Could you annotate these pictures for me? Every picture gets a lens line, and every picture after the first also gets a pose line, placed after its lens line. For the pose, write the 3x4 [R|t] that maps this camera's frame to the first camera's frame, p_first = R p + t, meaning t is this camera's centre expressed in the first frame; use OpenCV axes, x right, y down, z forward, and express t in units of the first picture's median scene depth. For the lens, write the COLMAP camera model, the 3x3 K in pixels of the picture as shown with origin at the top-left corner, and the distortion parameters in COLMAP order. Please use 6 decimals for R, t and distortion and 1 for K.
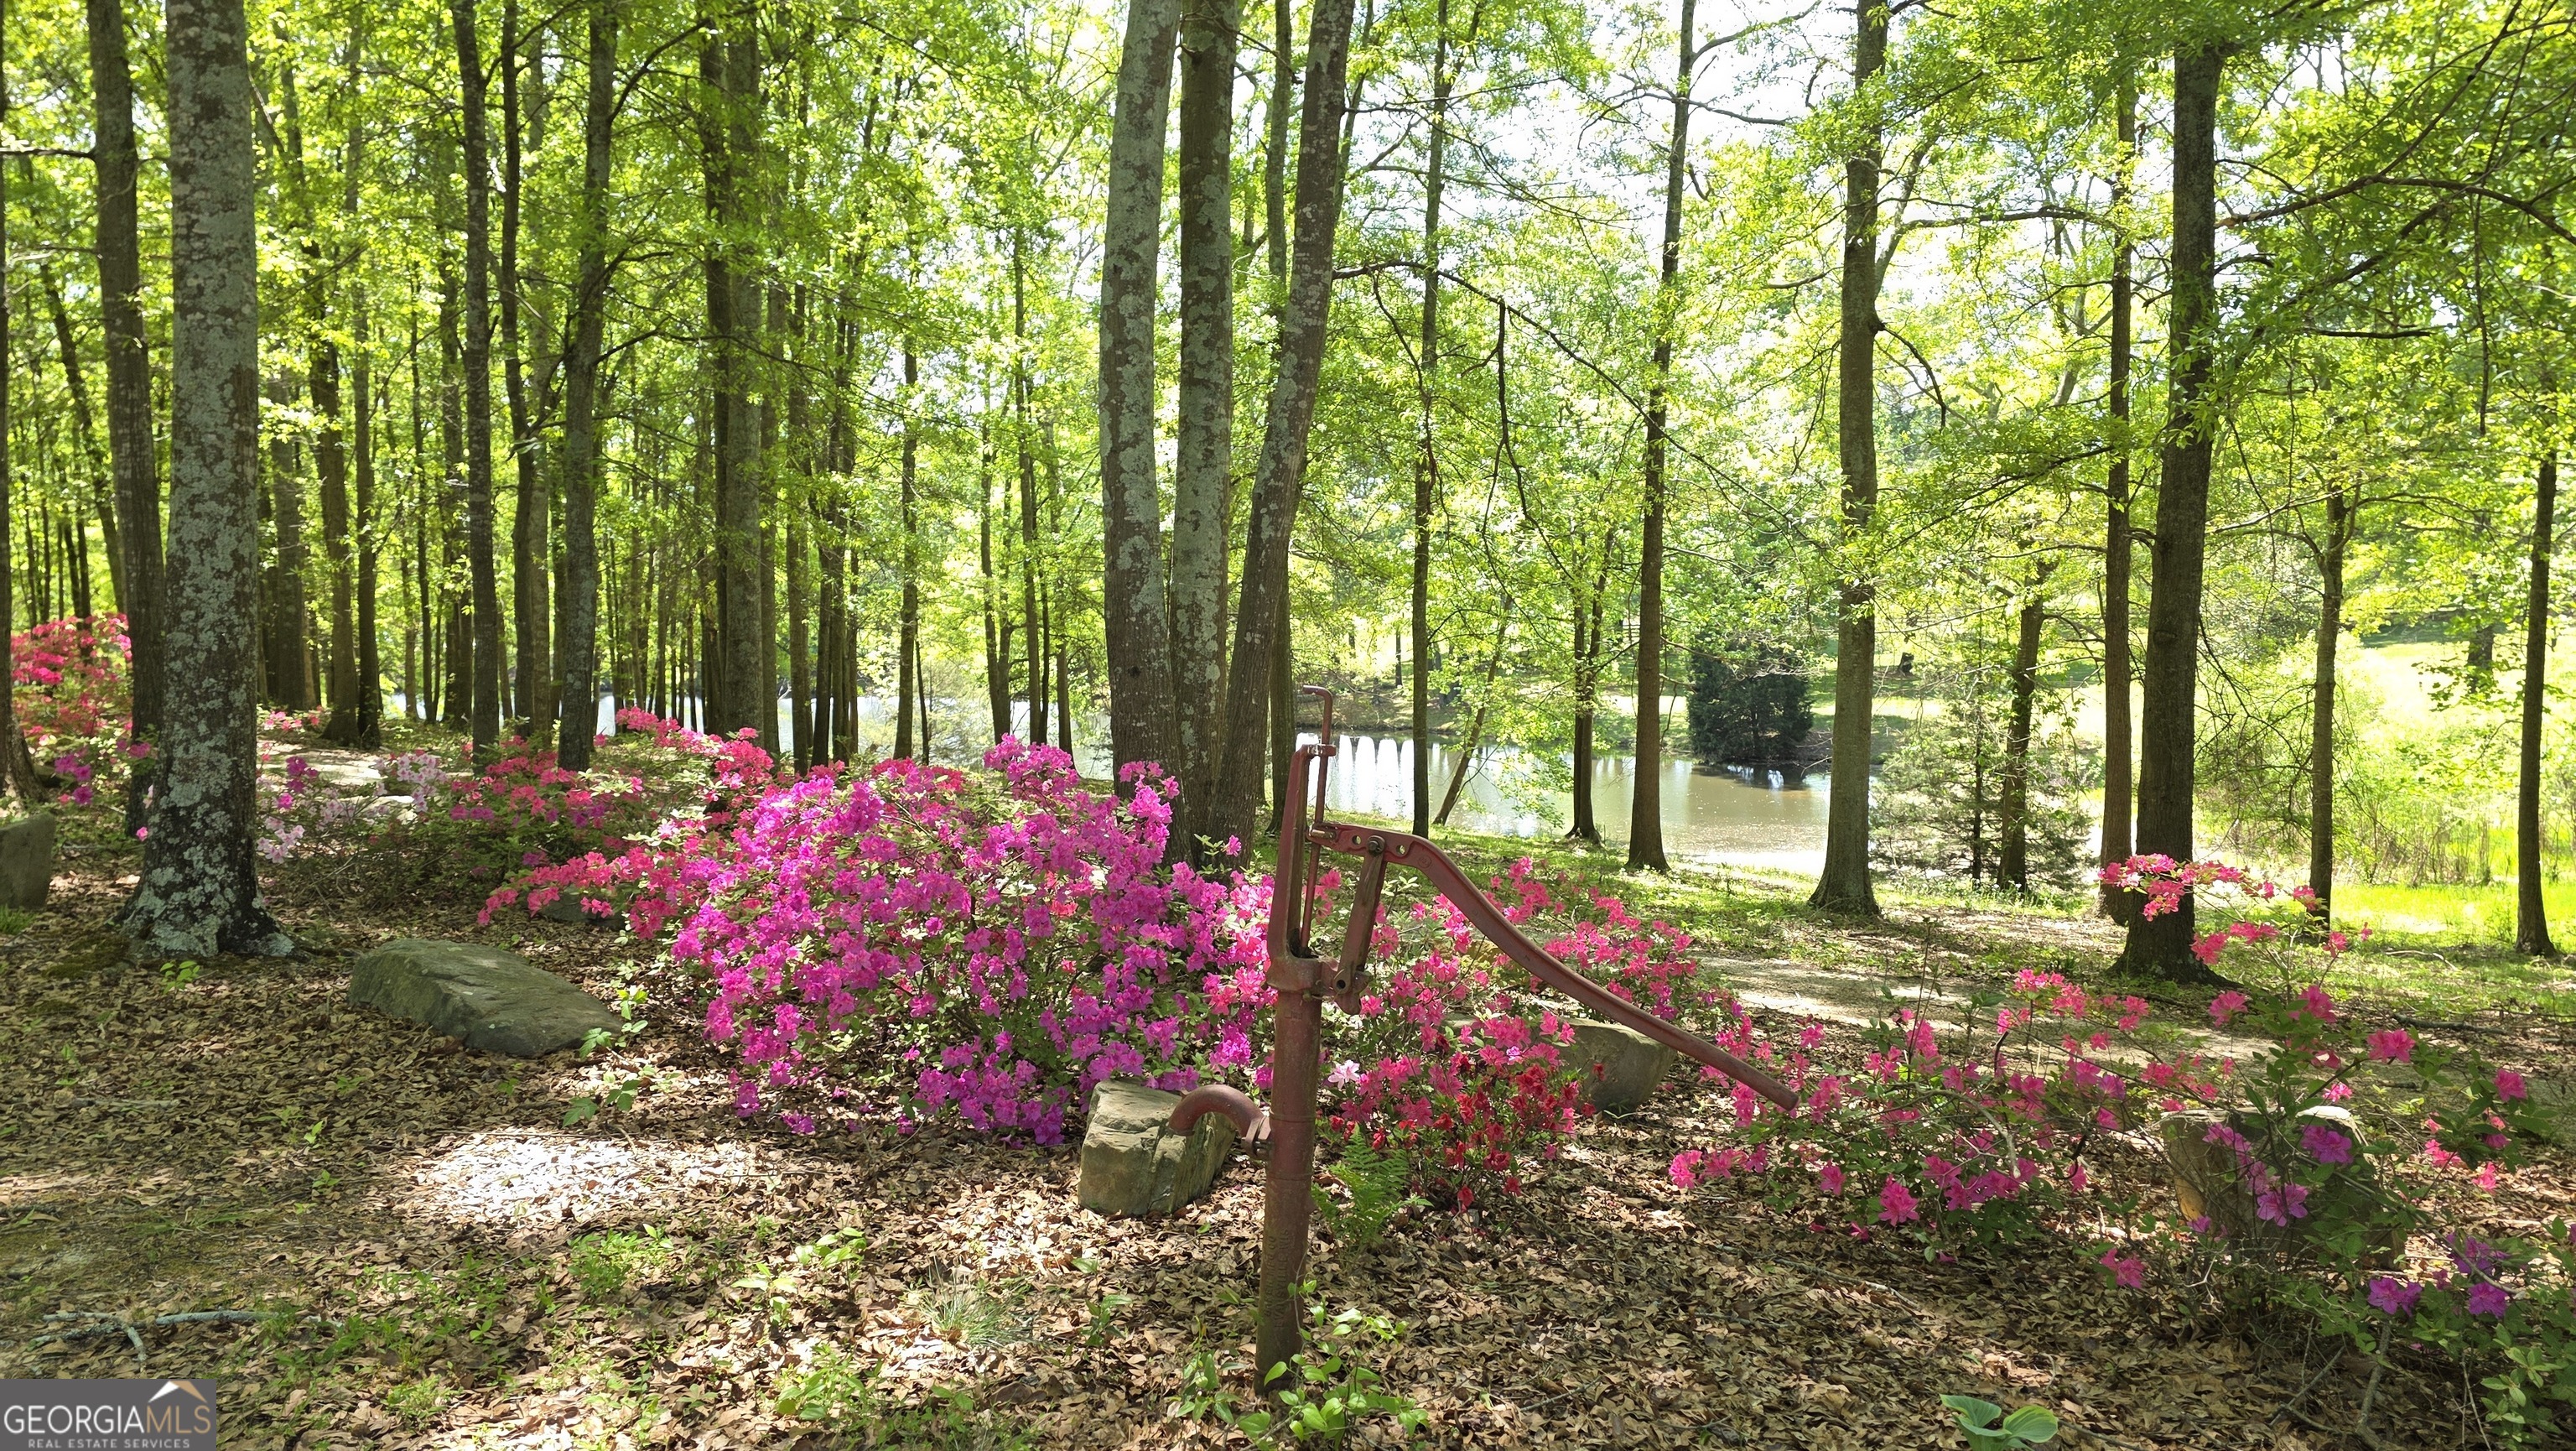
lens RADIAL K [[1781.0, 0, 1270.5], [0, 1781.0, 730.1], [0, 0, 1]] dist [0.007569, -0.000234]
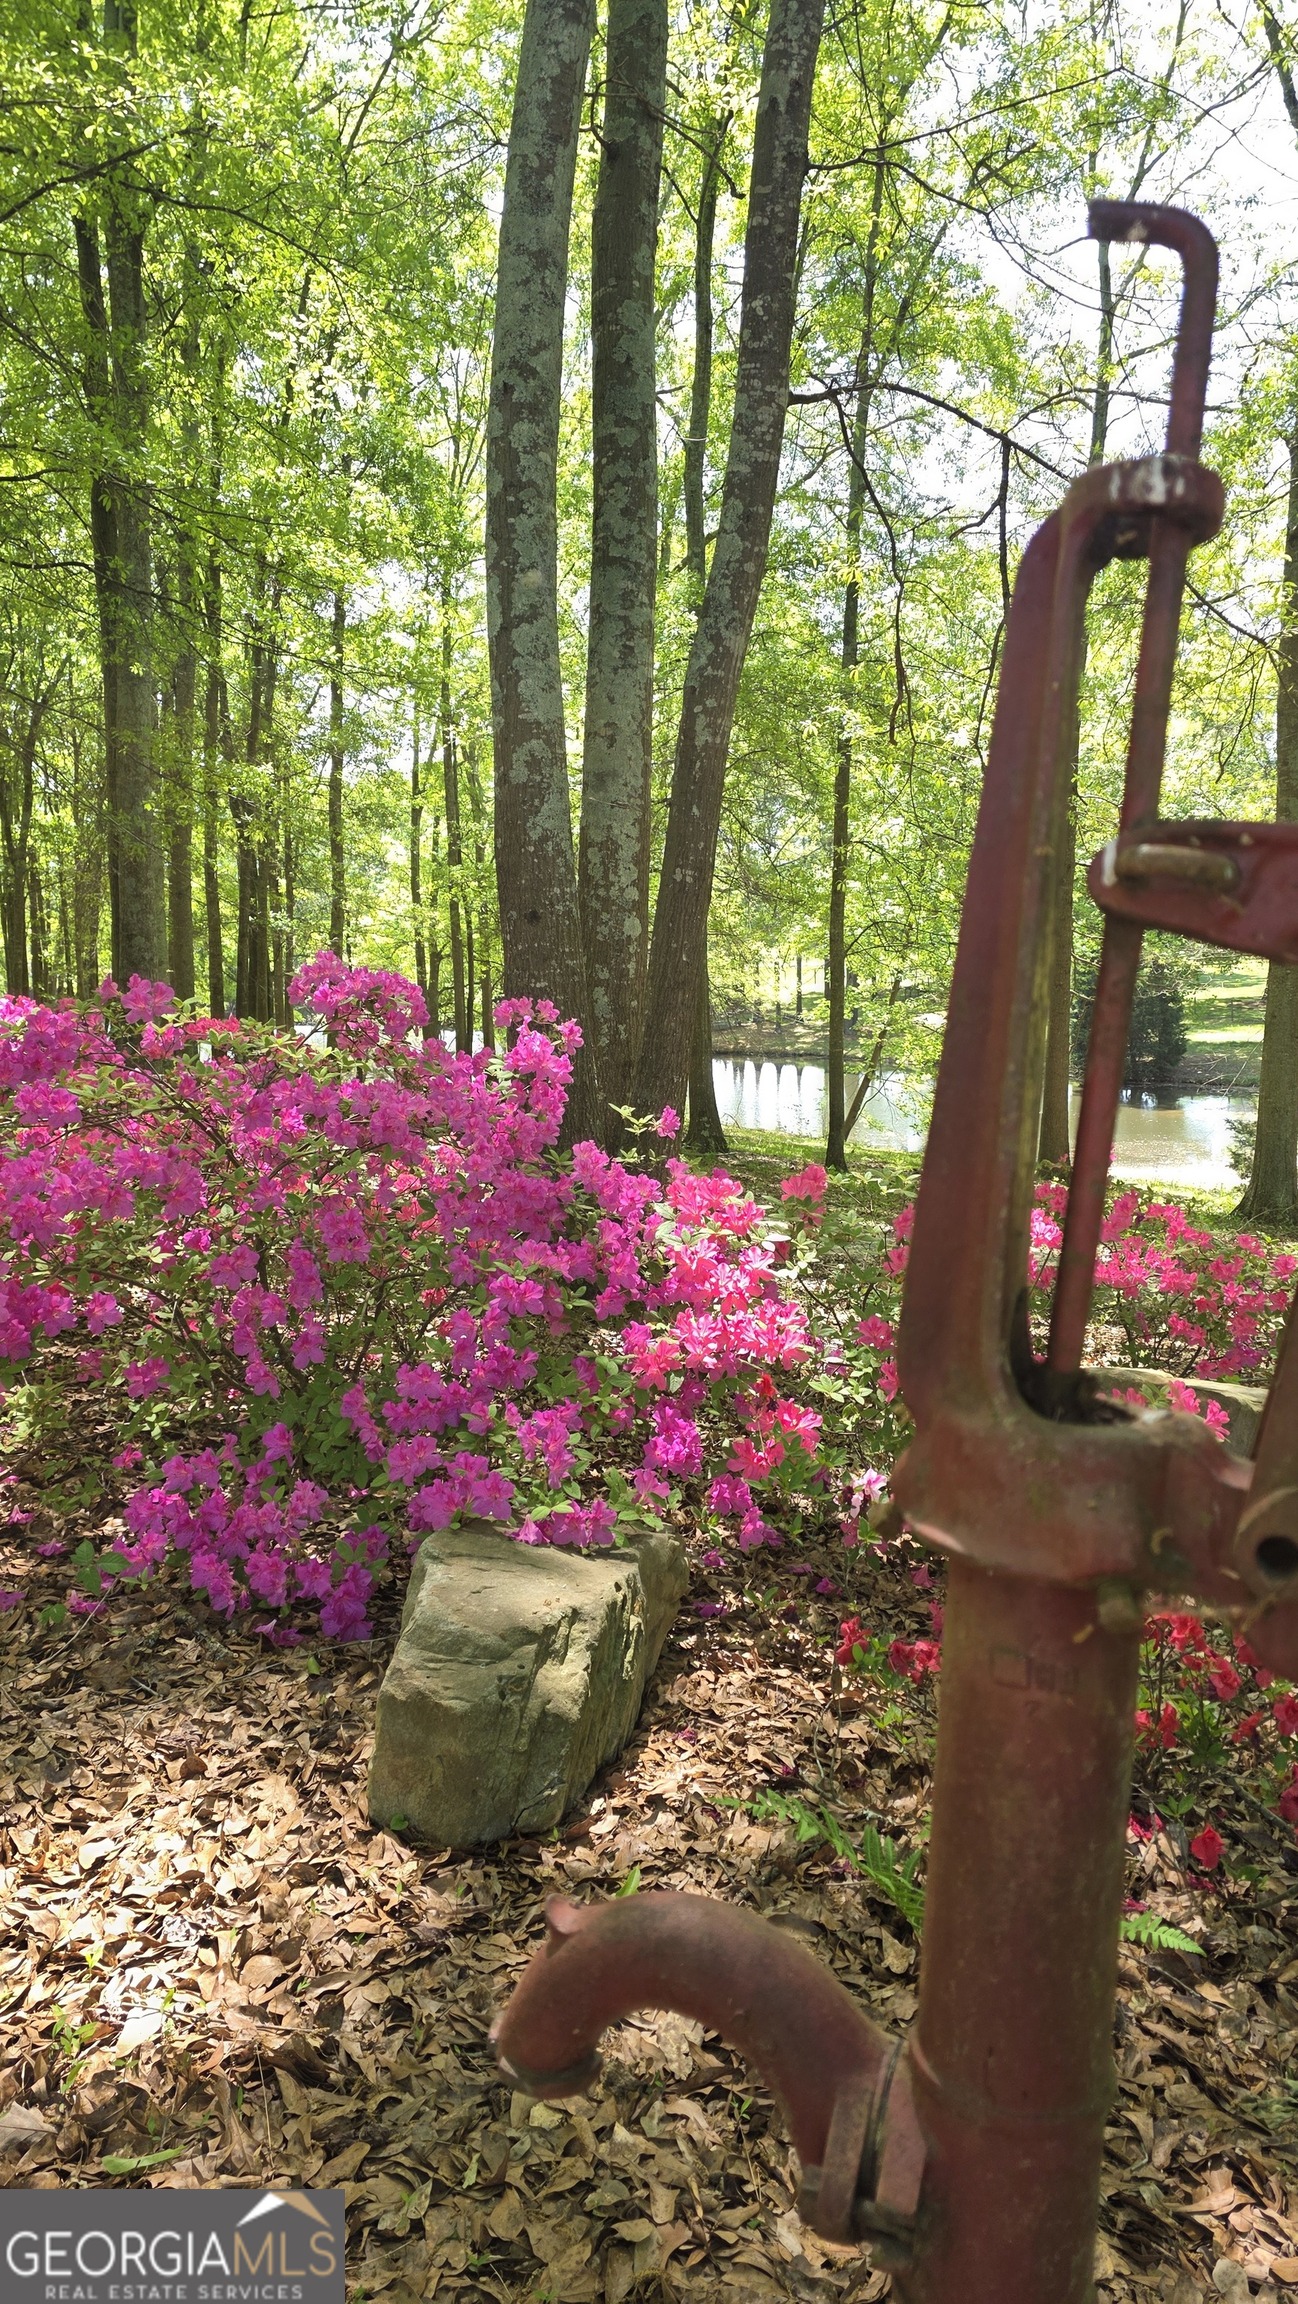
lens RADIAL K [[1592.8, 0, 655.2], [0, 1592.8, 1149.9], [0, 0, 1]] dist [0.007569, -0.000234]
pose [[0.999877, 0.001598, -0.015599, -0.004793], [-0.000719, 0.998418, 0.056221, 0.012509], [0.015665, -0.056203, 0.998296, 0.120588]]
